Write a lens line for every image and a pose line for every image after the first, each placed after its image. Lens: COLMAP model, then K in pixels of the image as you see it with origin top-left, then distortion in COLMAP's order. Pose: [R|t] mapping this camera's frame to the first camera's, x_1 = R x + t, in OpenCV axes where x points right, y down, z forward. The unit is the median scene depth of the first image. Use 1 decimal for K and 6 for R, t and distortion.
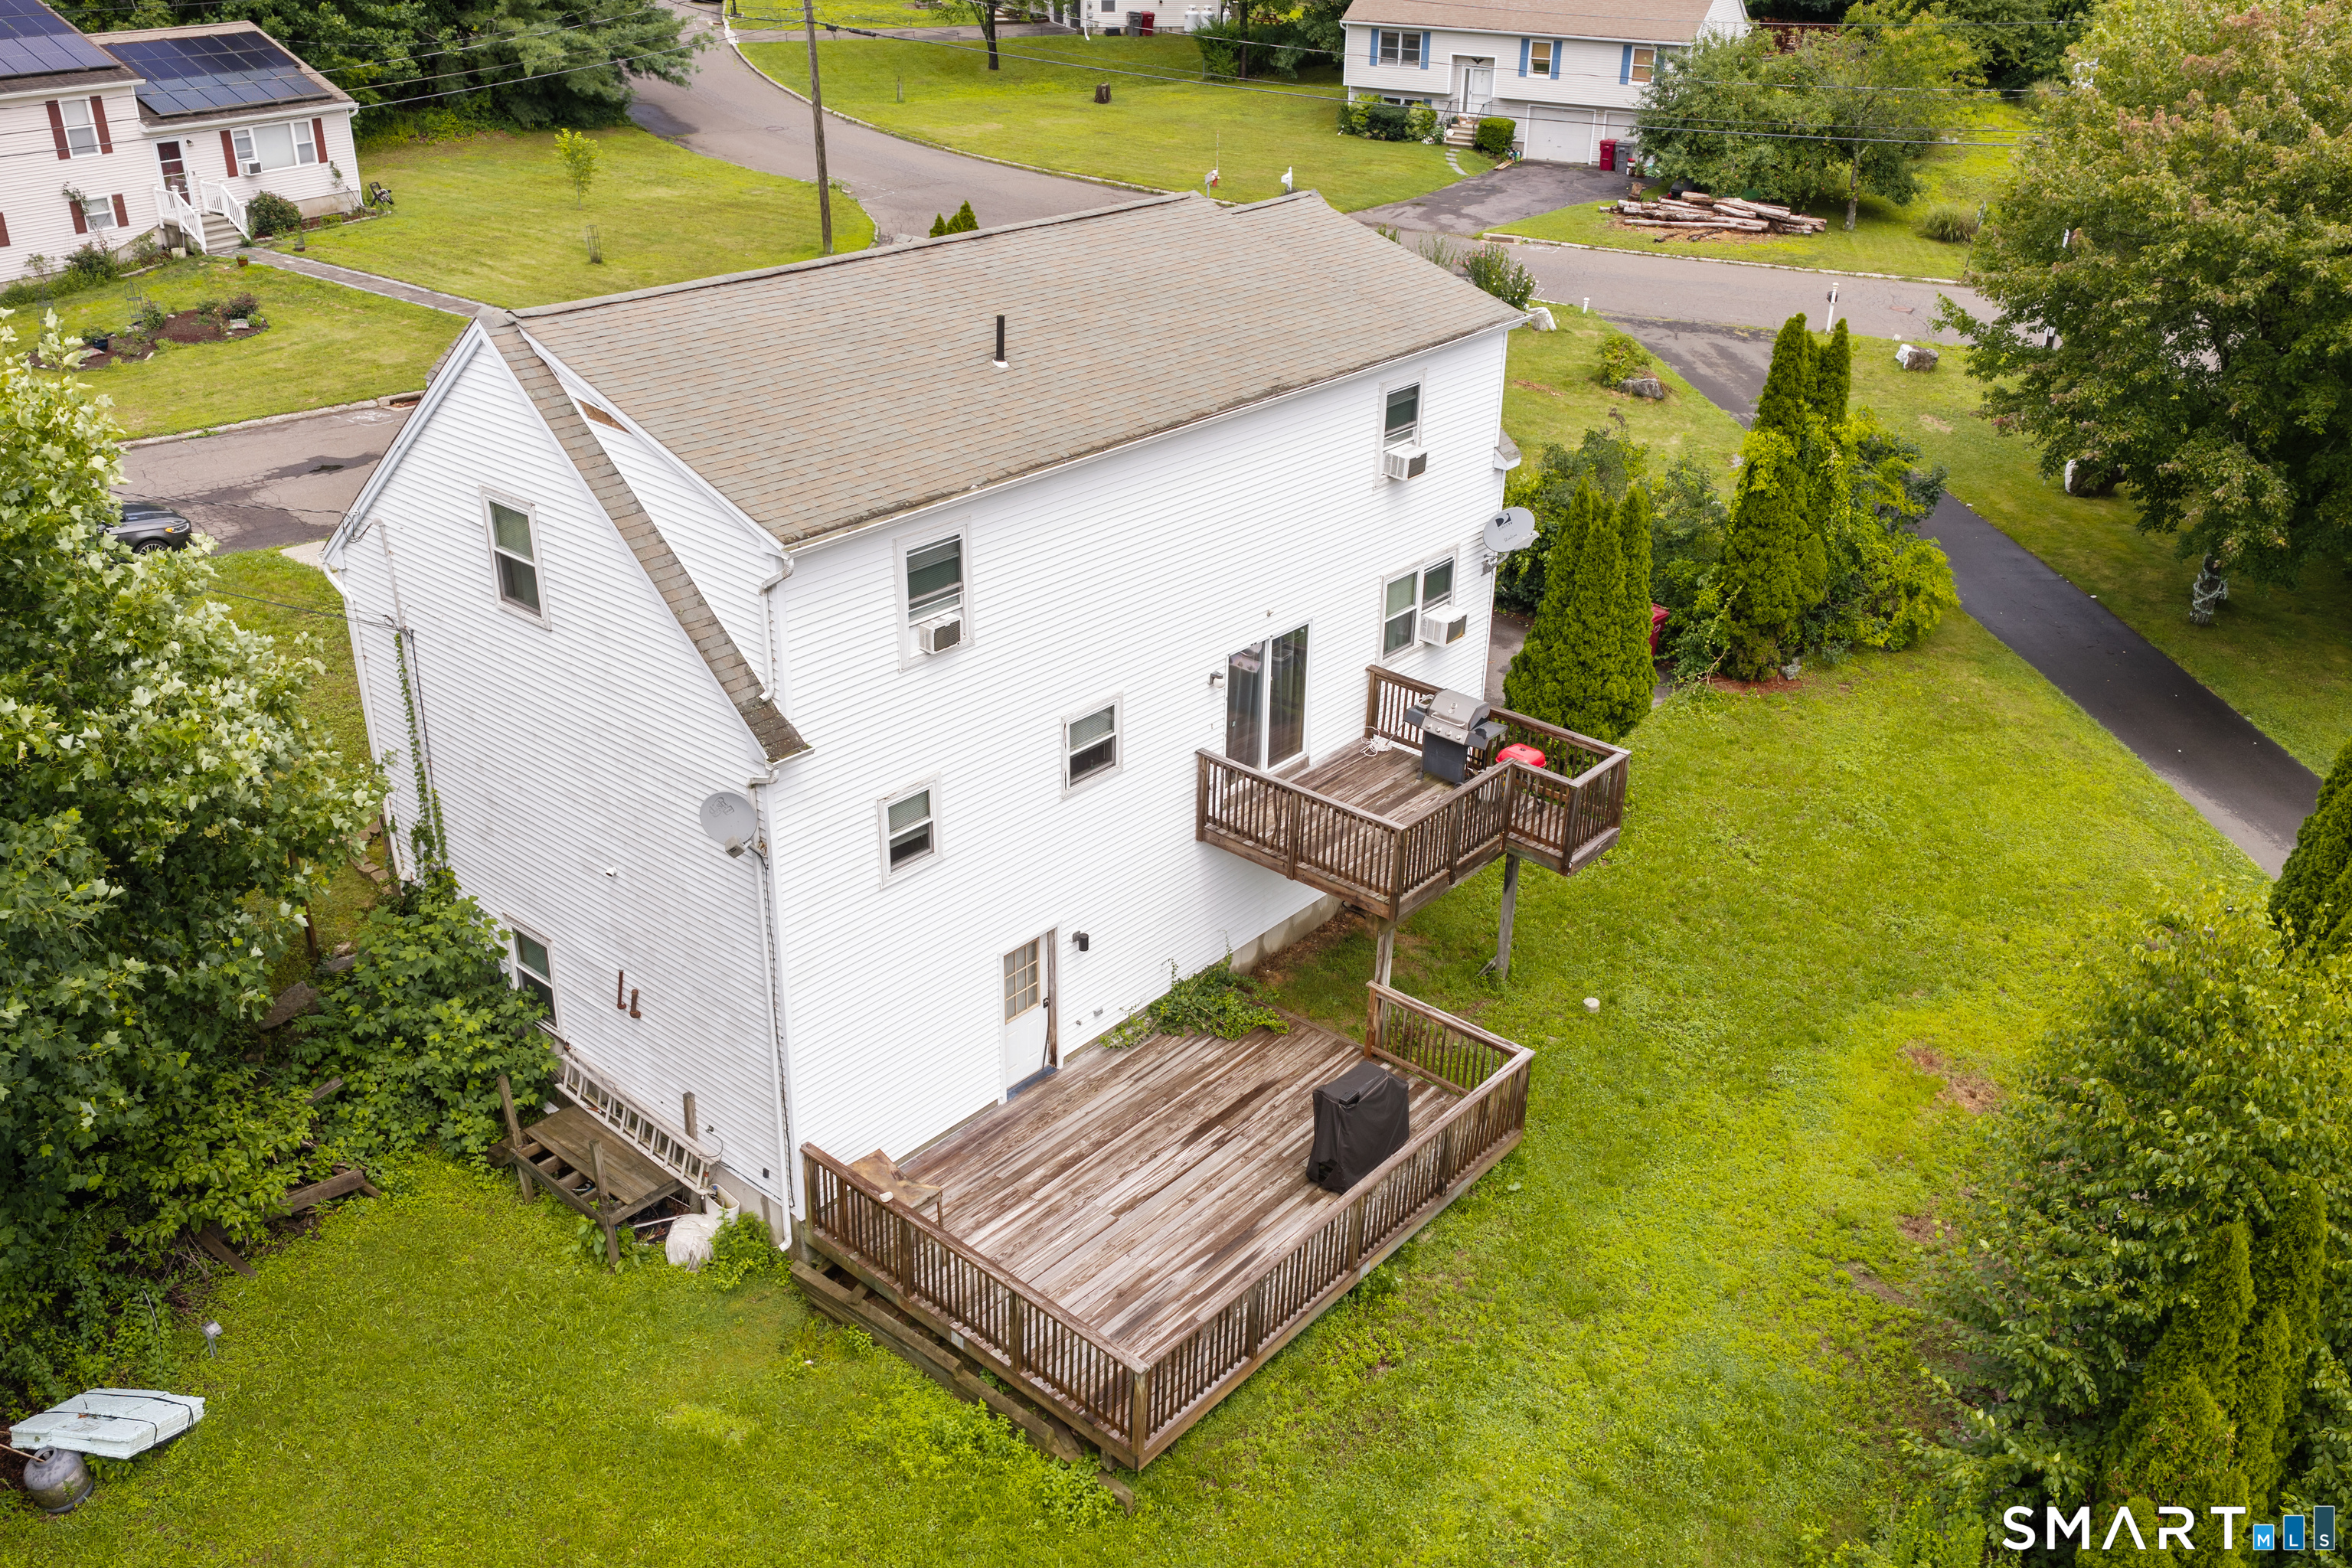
lens RADIAL K [[1910.4, 0, 1176.0], [0, 1910.4, 784.0], [0, 0, 1]] dist [0.037837, -0.001482]
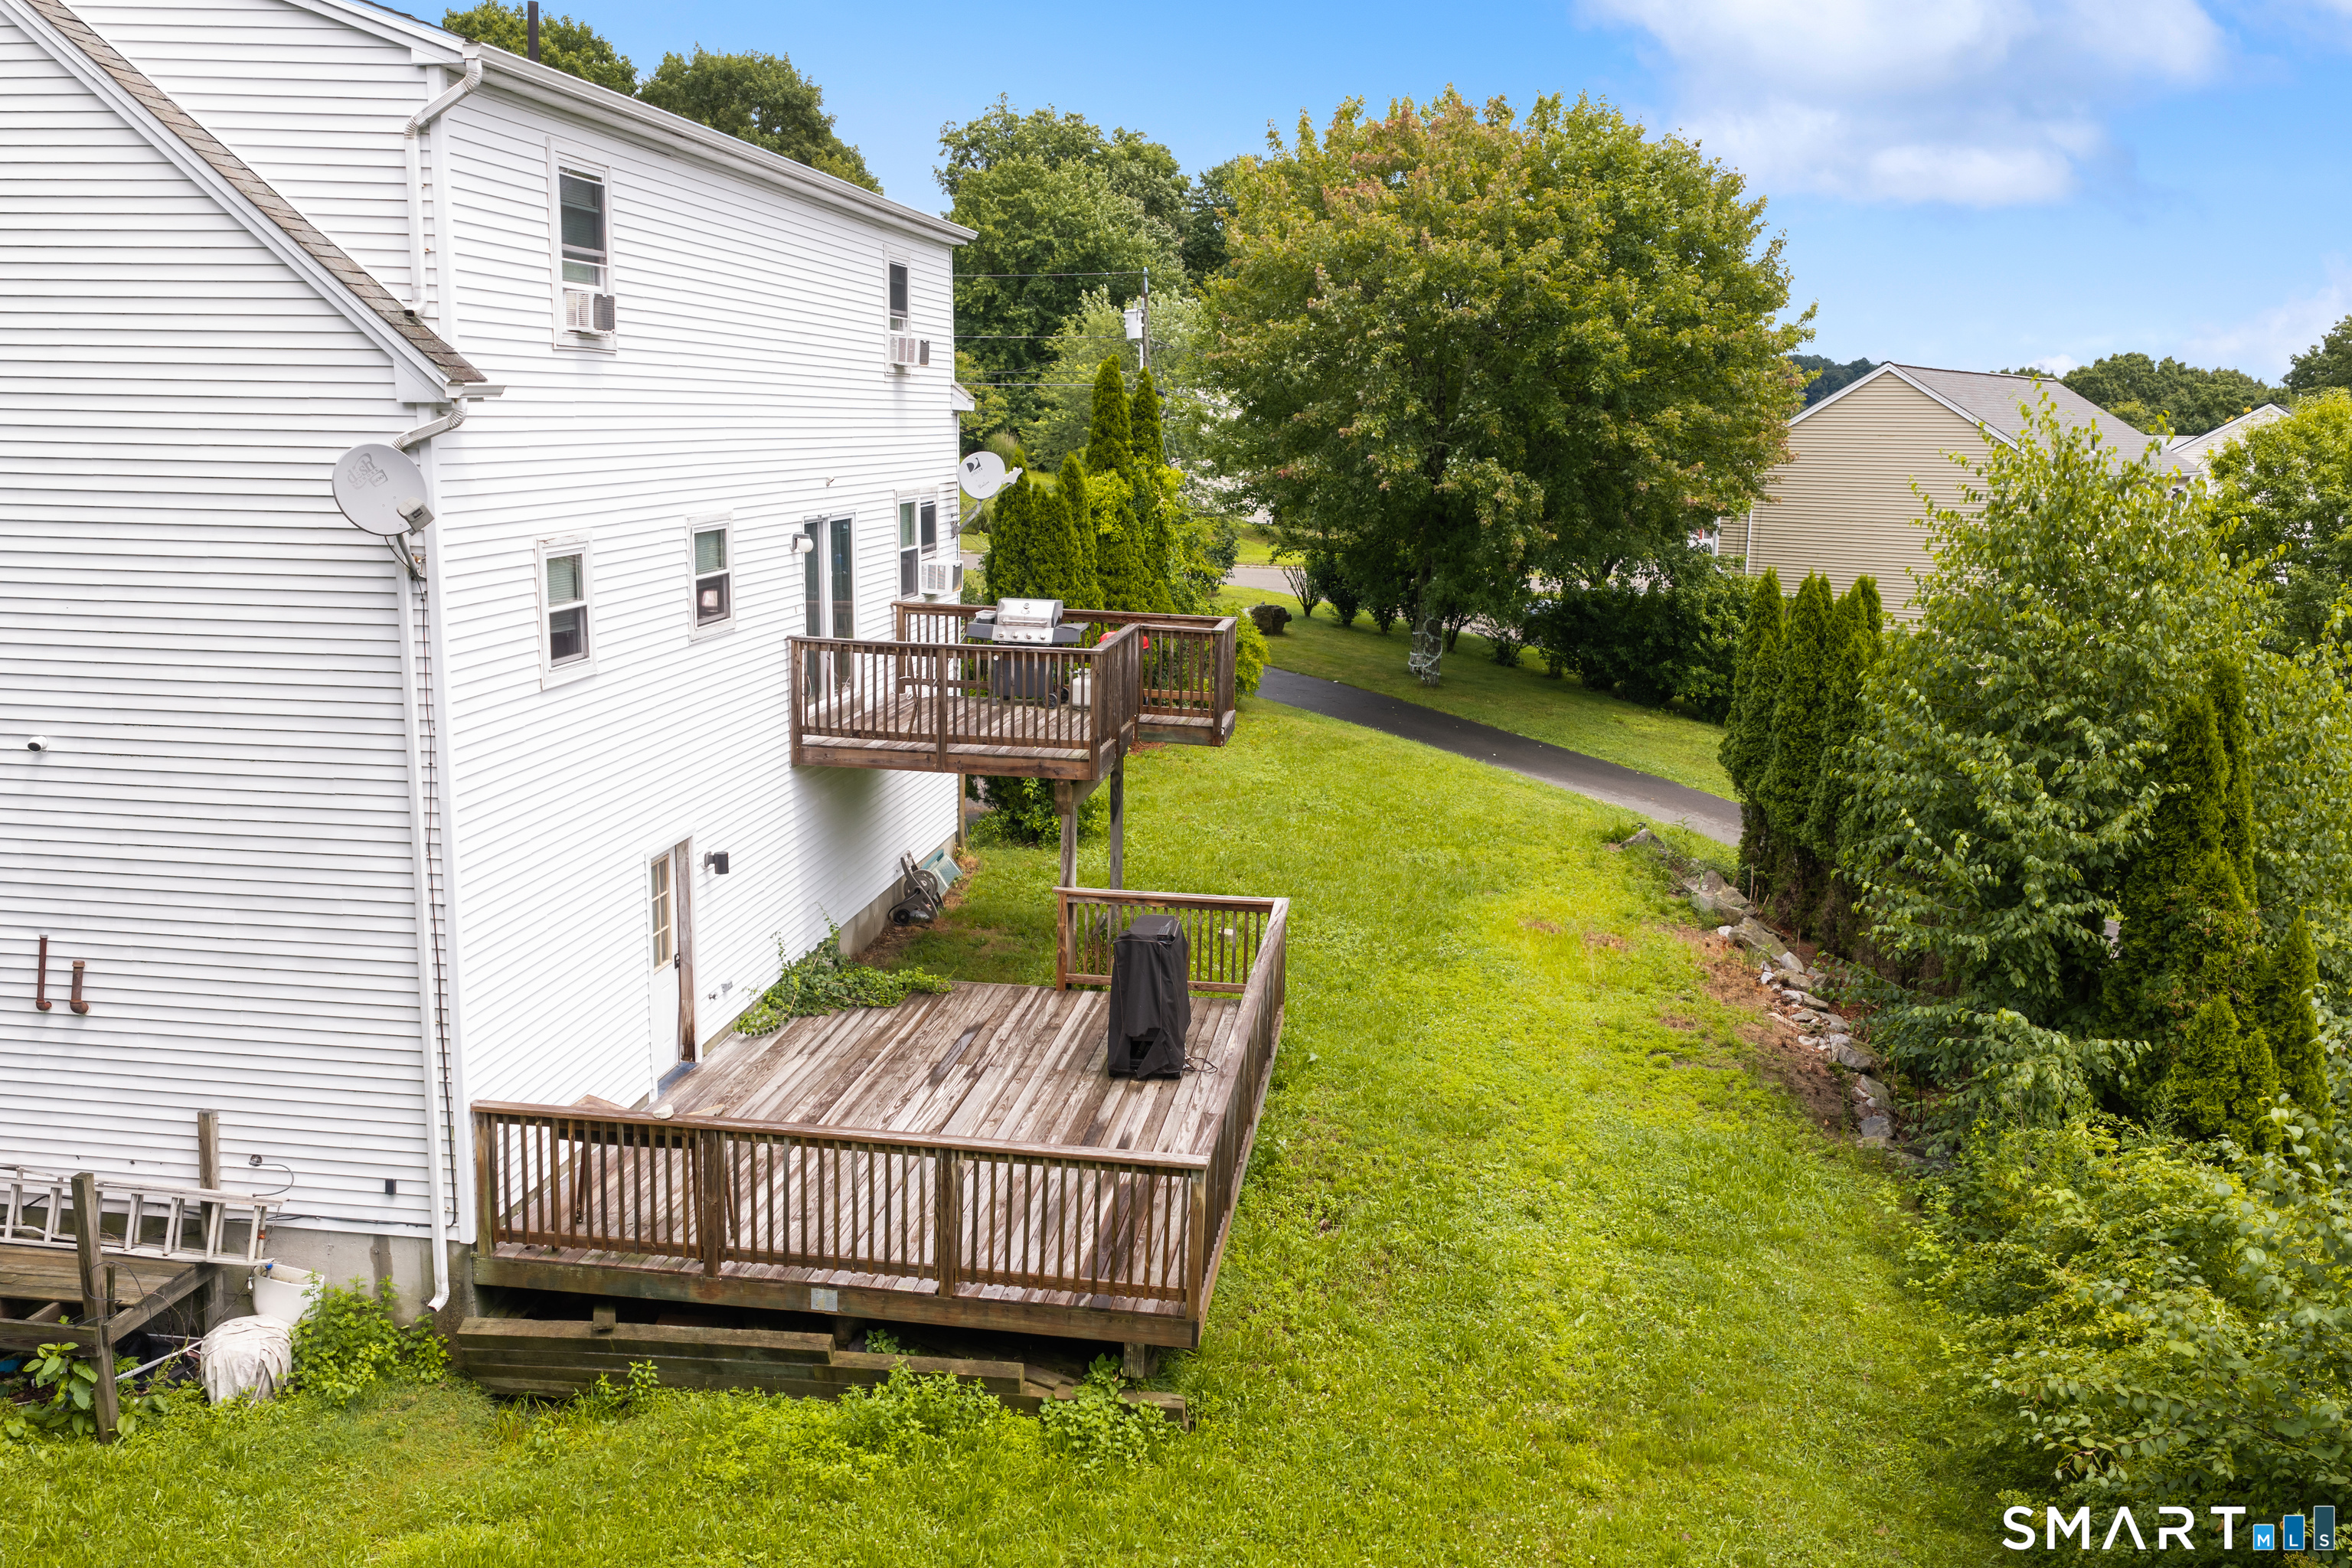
lens RADIAL K [[1937.2, 0, 1176.0], [0, 1937.2, 784.0], [0, 0, 1]] dist [-0.002127, -0.002972]
pose [[0.845928, -0.105806, 0.522696, -0.301096], [0.231908, 0.955581, -0.181887, 0.242270], [-0.480234, 0.275081, 0.832890, 0.316749]]
